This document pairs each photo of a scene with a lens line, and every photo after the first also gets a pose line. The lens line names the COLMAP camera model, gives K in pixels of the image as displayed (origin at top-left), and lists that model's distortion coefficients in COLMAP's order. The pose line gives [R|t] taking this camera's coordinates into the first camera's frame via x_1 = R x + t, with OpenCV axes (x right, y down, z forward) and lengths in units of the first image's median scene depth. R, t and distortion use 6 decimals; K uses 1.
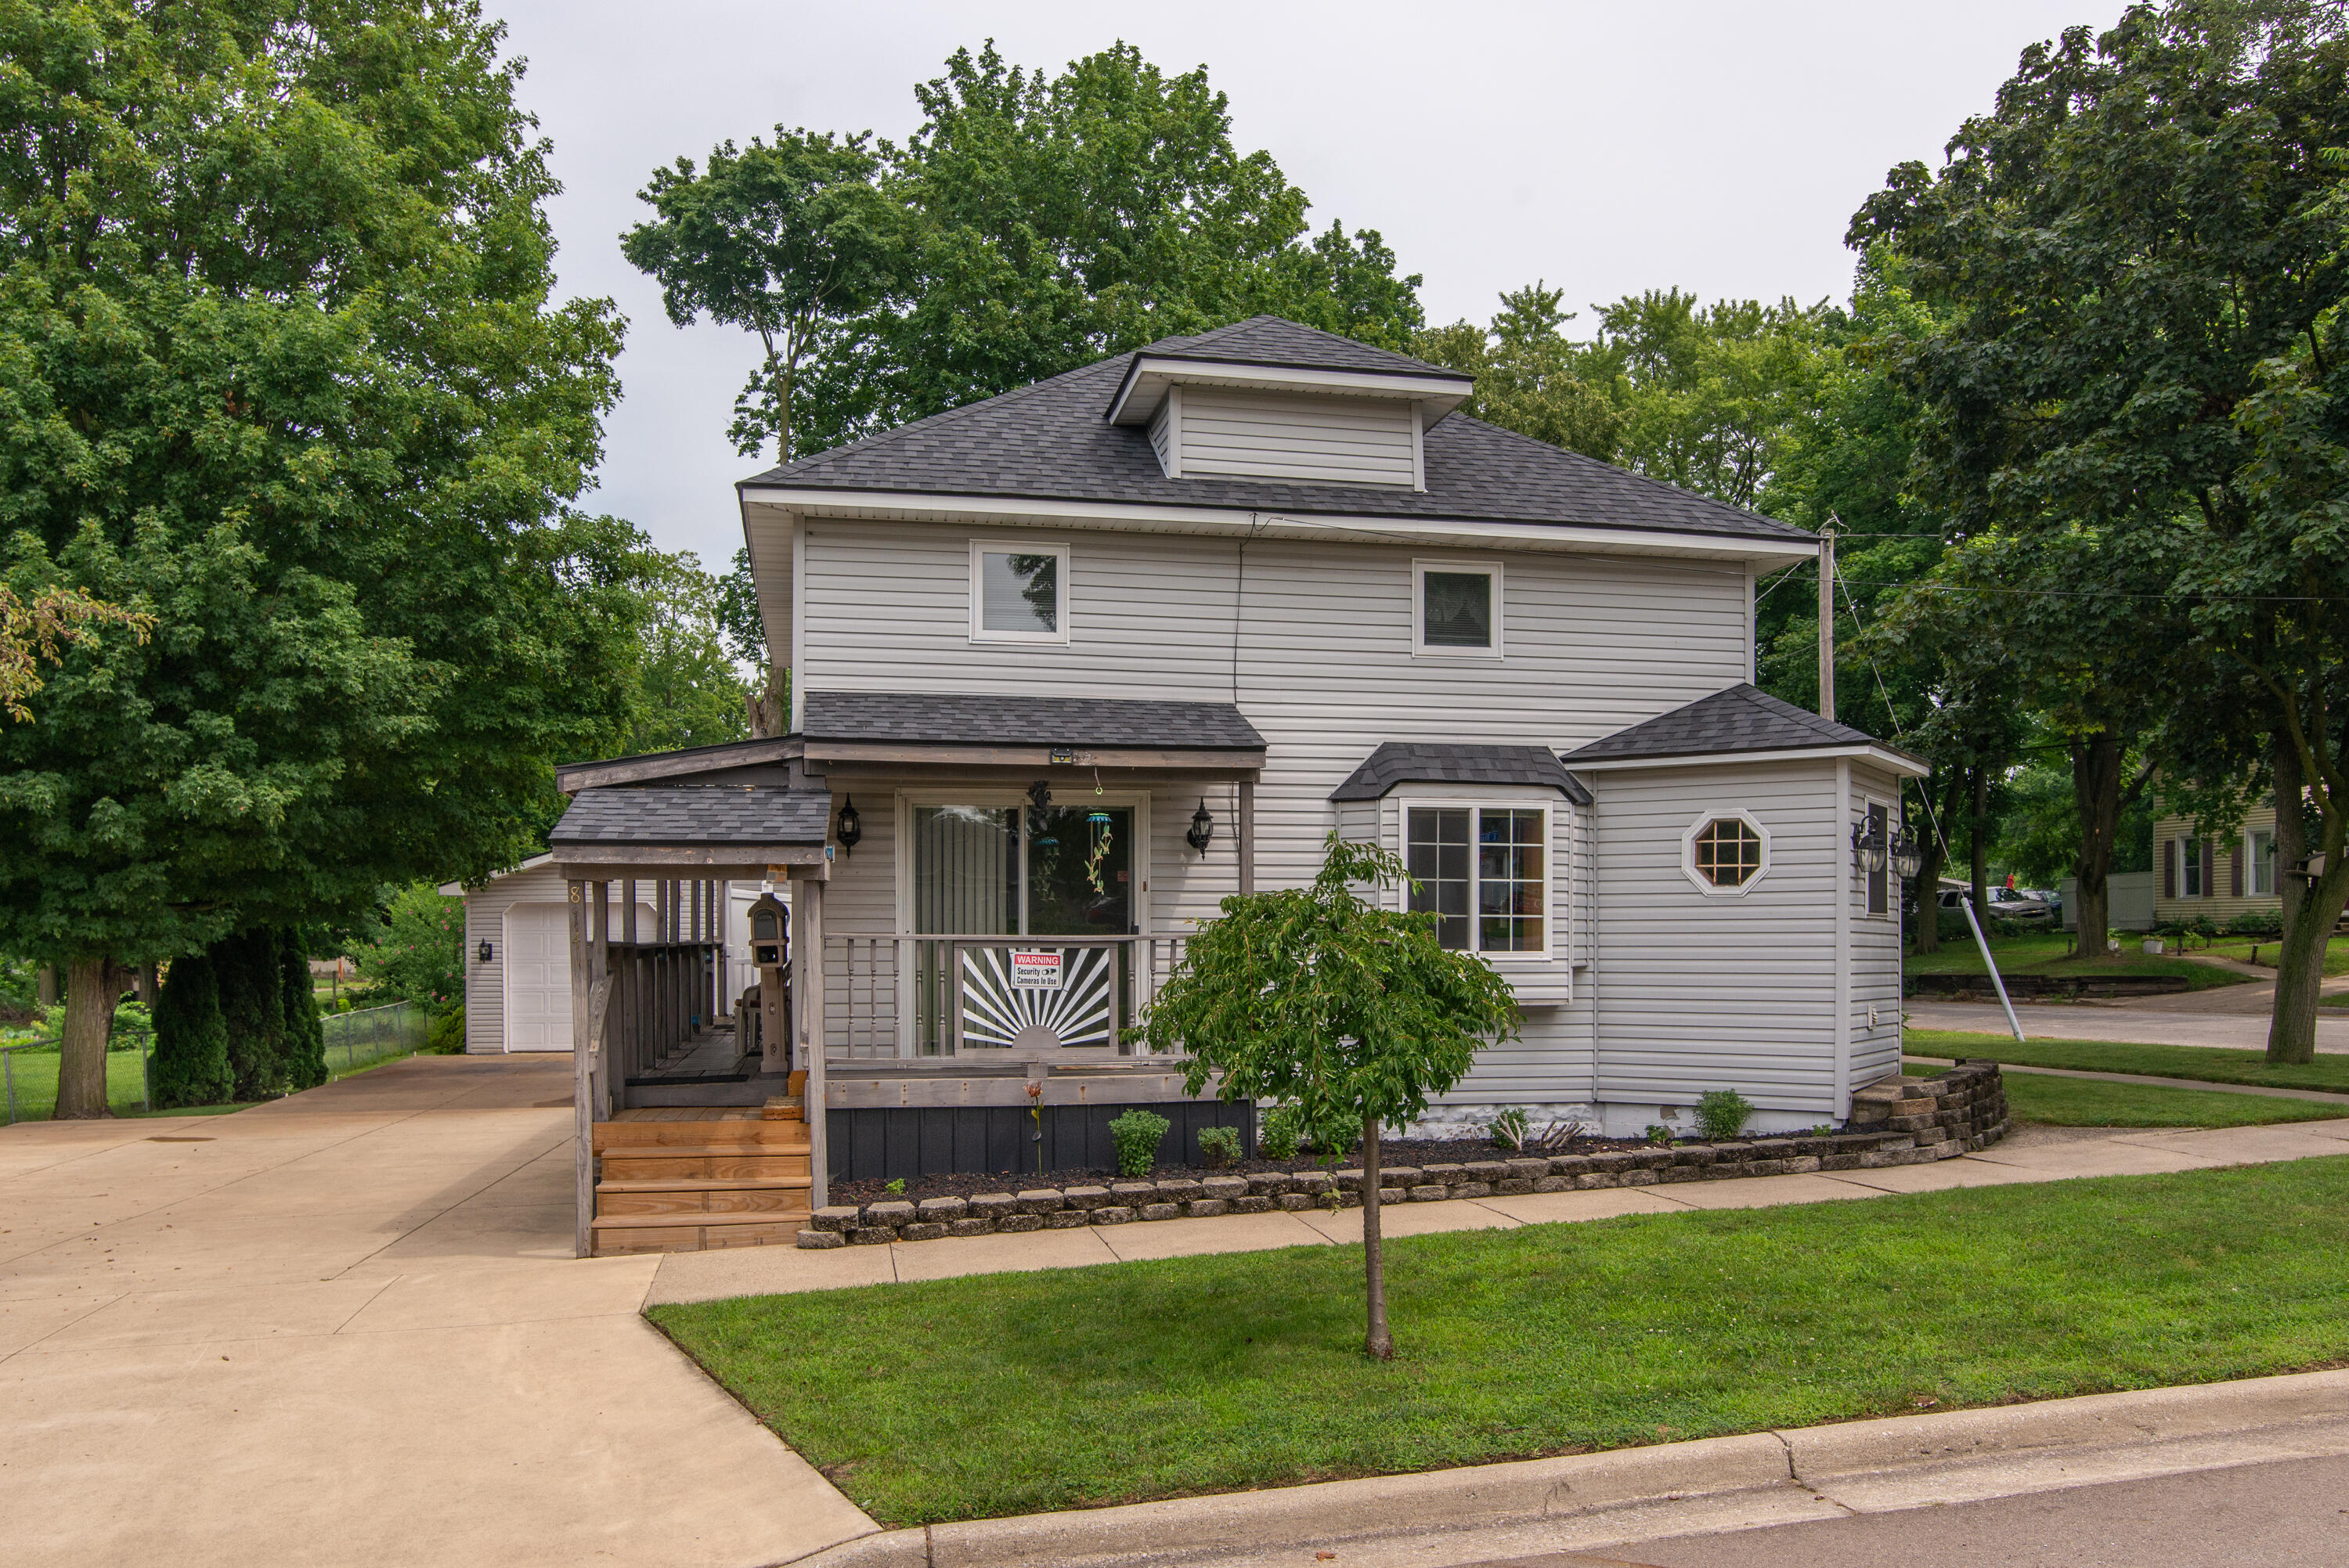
lens RADIAL K [[1781.7, 0, 1175.2], [0, 1781.7, 860.0], [0, 0, 1]] dist [0.002424, -0.000919]
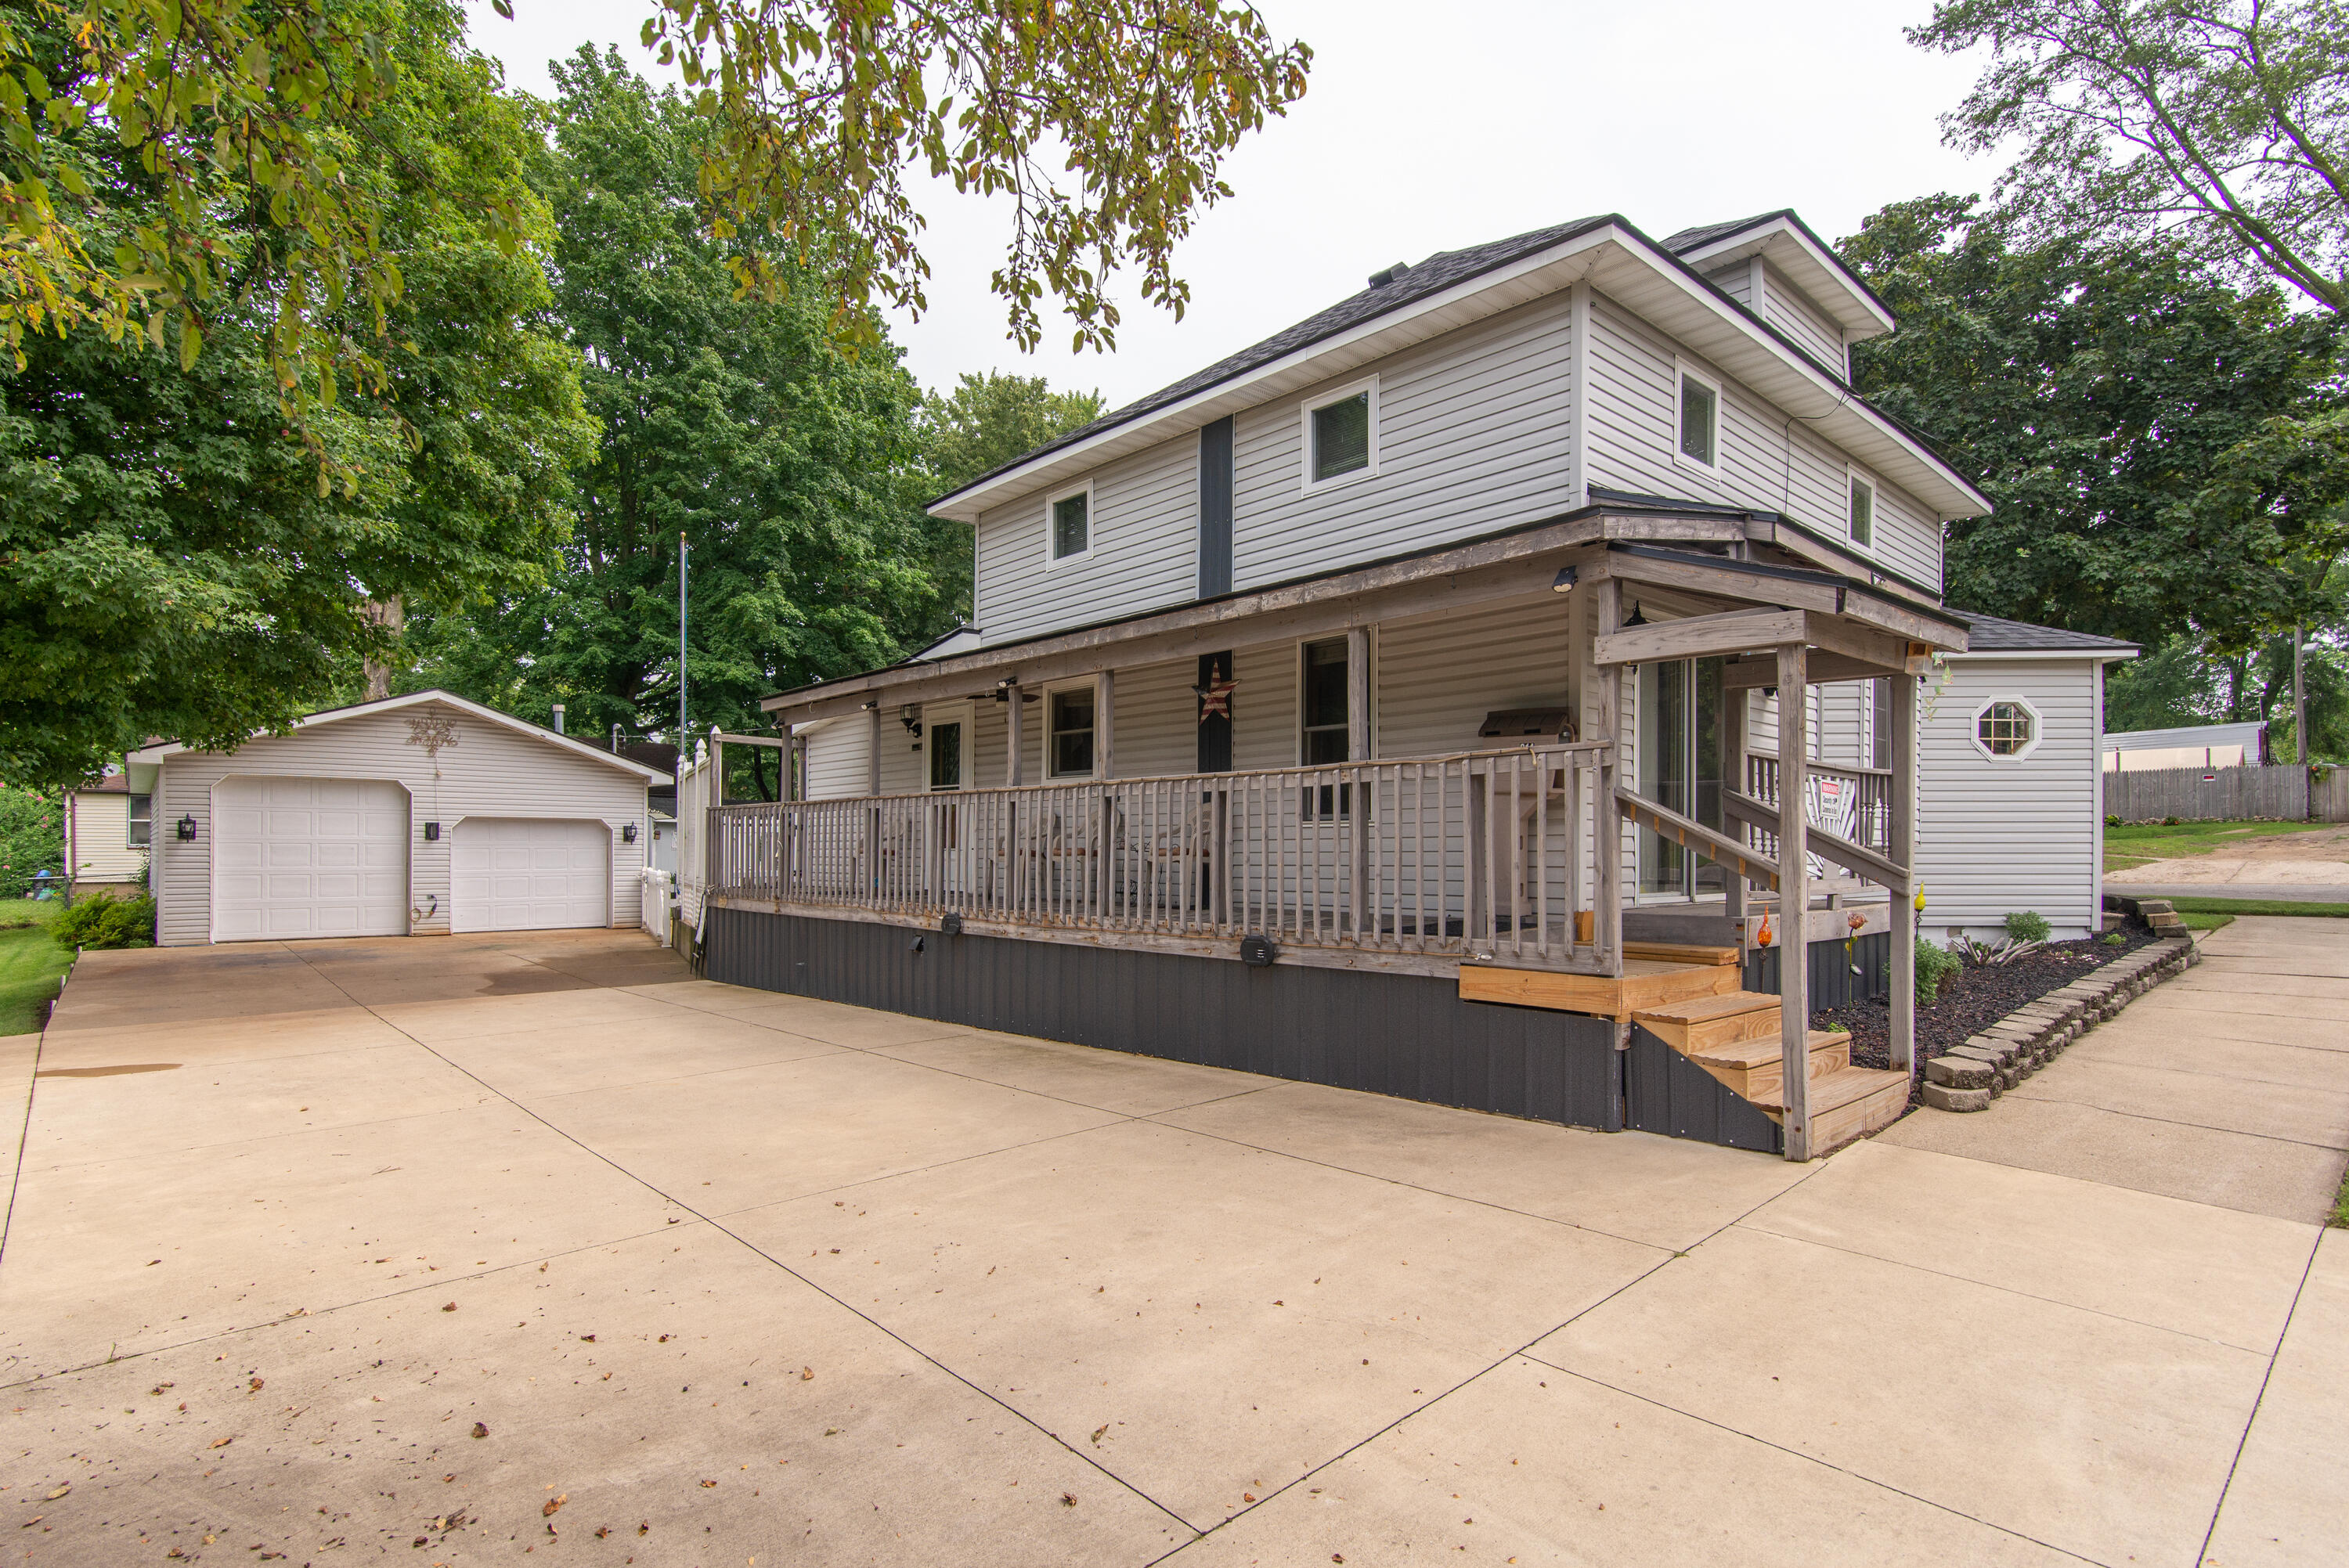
lens RADIAL K [[1168.2, 0, 1167.7], [0, 1168.2, 838.5], [0, 0, 1]] dist [0.000338, 0.000253]
pose [[0.859582, 0.009629, 0.510906, -0.265551], [-0.025877, 0.999360, 0.024702, 0.028993], [-0.510342, -0.034455, 0.859281, 0.242197]]
